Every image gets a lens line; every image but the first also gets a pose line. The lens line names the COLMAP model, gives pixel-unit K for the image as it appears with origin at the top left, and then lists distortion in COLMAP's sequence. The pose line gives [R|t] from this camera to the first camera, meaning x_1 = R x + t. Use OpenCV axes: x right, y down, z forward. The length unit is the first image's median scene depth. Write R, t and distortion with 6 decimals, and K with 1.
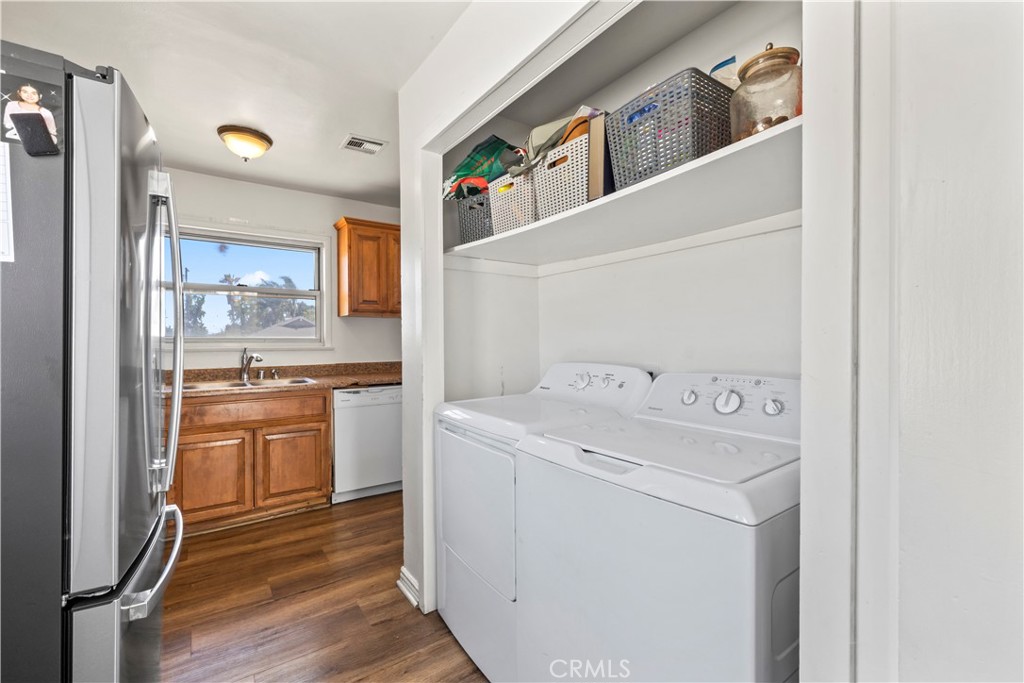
lens RADIAL K [[432.9, 0, 512.0], [0, 432.9, 341.5], [0, 0, 1]] dist [-0.000098, -0.000078]
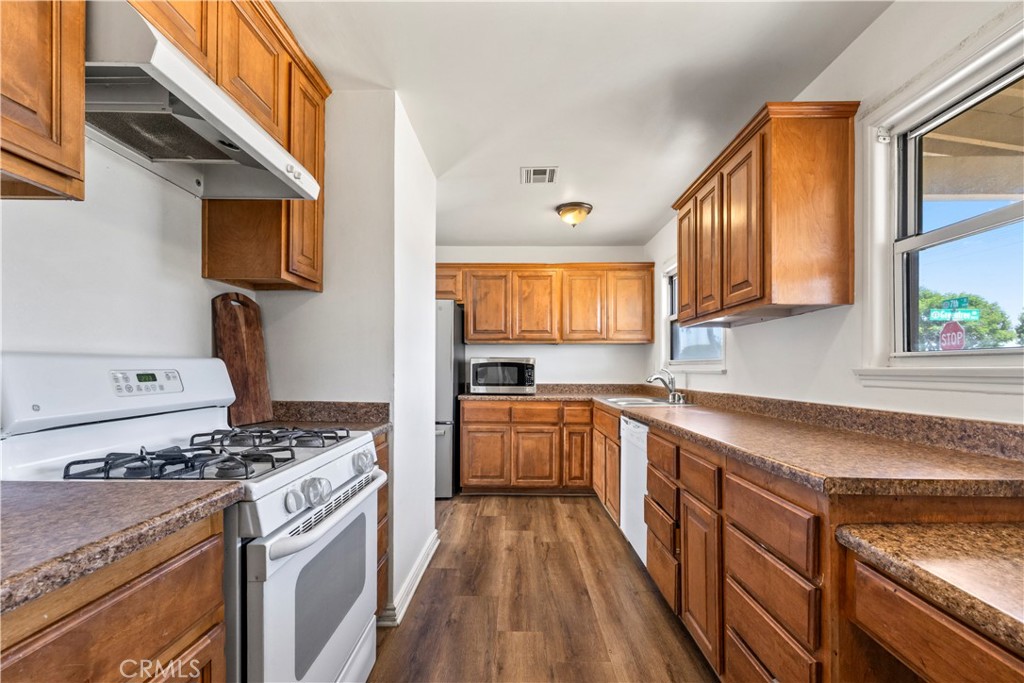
lens RADIAL K [[438.0, 0, 503.0], [0, 438.0, 355.3], [0, 0, 1]] dist [0.000440, 0.000049]
pose [[-0.605546, -0.017458, -0.795619, 0.596740], [-0.003277, 0.999806, -0.019444, 0.004979], [0.795804, -0.009167, -0.605485, 1.674758]]
